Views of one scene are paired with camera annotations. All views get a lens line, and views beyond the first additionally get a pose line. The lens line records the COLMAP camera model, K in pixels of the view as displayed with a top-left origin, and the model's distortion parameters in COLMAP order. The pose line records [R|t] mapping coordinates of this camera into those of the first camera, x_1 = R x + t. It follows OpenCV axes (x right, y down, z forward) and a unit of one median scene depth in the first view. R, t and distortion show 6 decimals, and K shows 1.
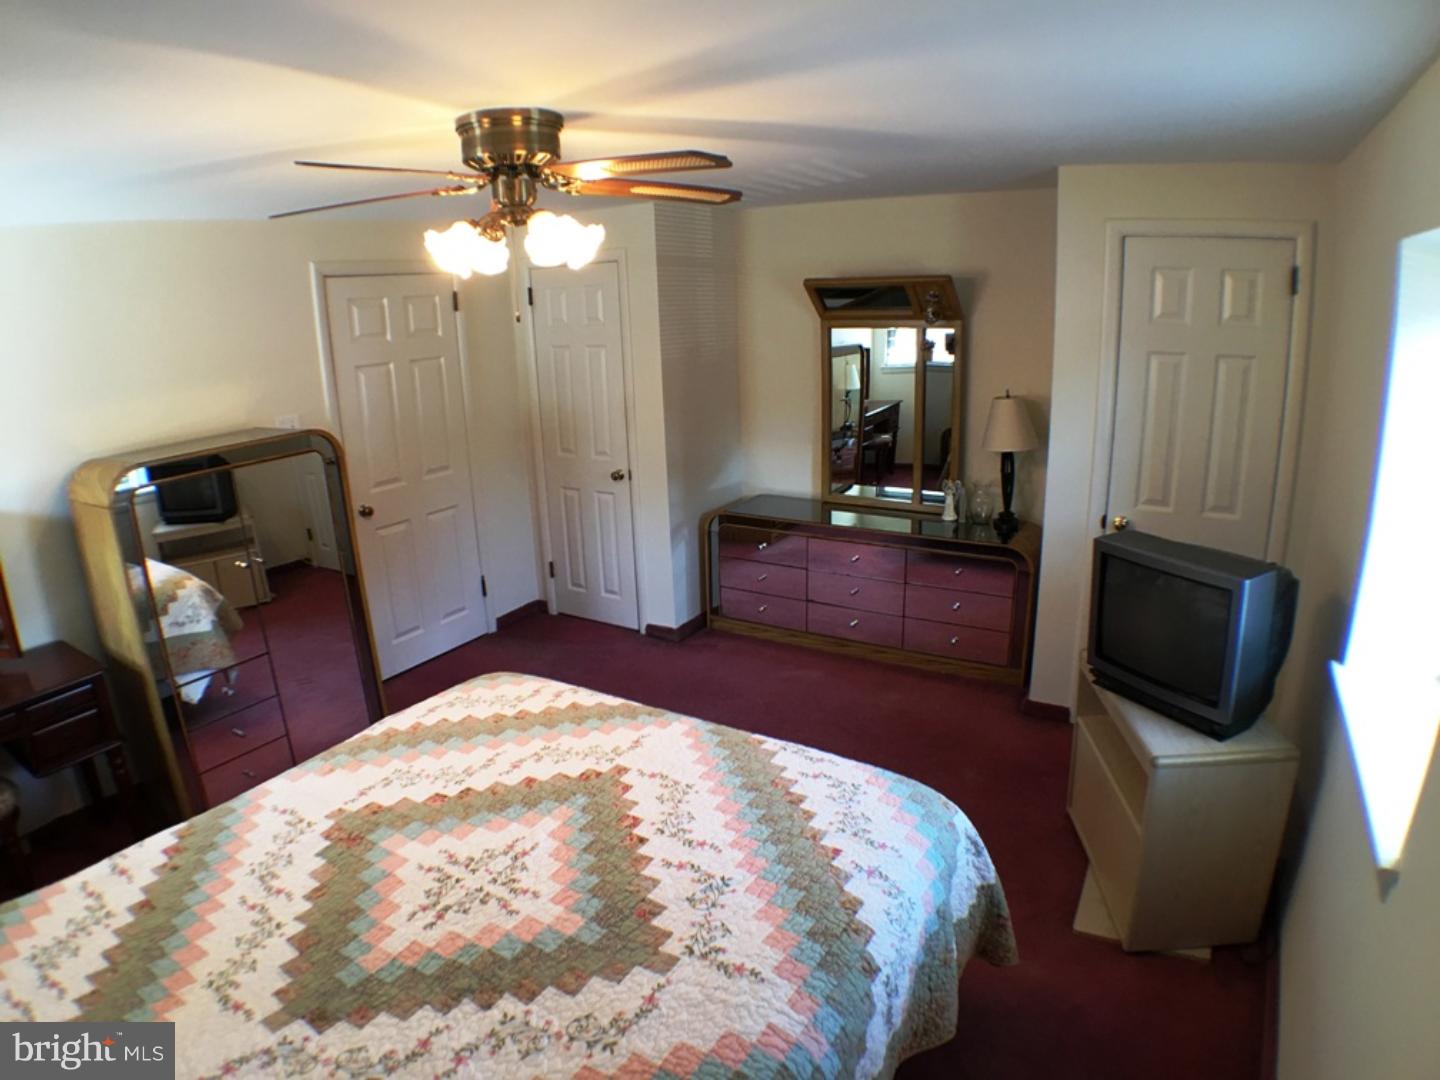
lens RADIAL K [[843.3, 0, 709.2], [0, 843.3, 536.2], [0, 0, 1]] dist [-0.160716, 0.017597]
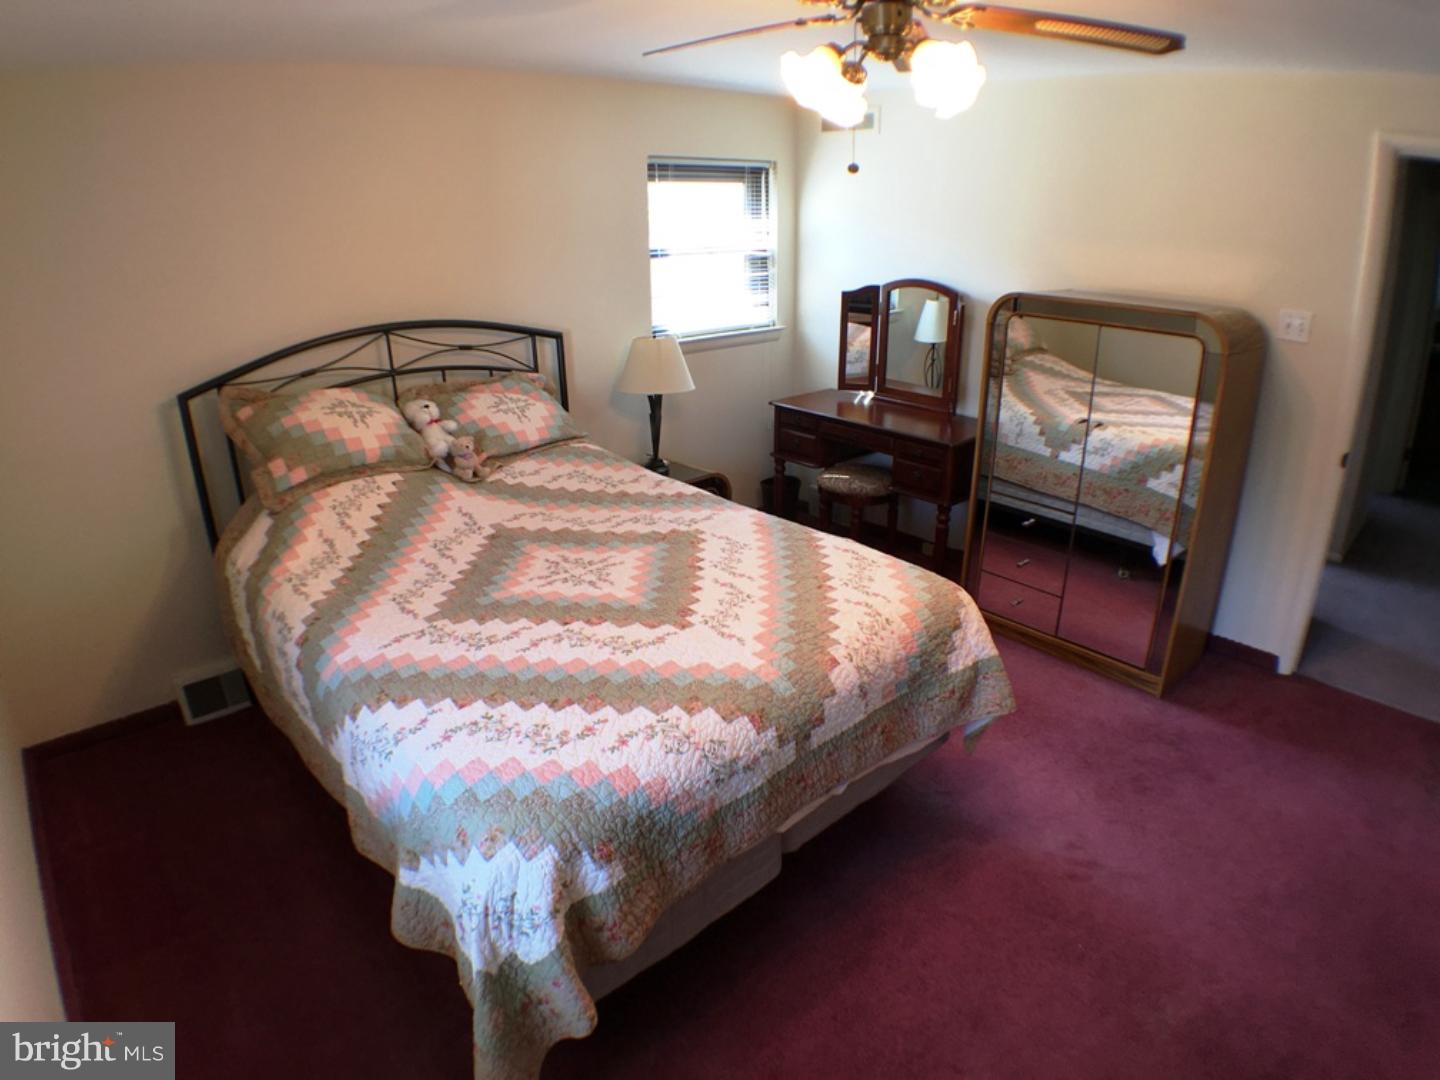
lens RADIAL K [[843.3, 0, 709.2], [0, 843.3, 536.2], [0, 0, 1]] dist [-0.160716, 0.017597]
pose [[-0.288245, 0.387793, -0.875518, 0.903712], [-0.231764, 0.858885, 0.456729, -0.354763], [0.929086, 0.334563, -0.157693, 1.391571]]
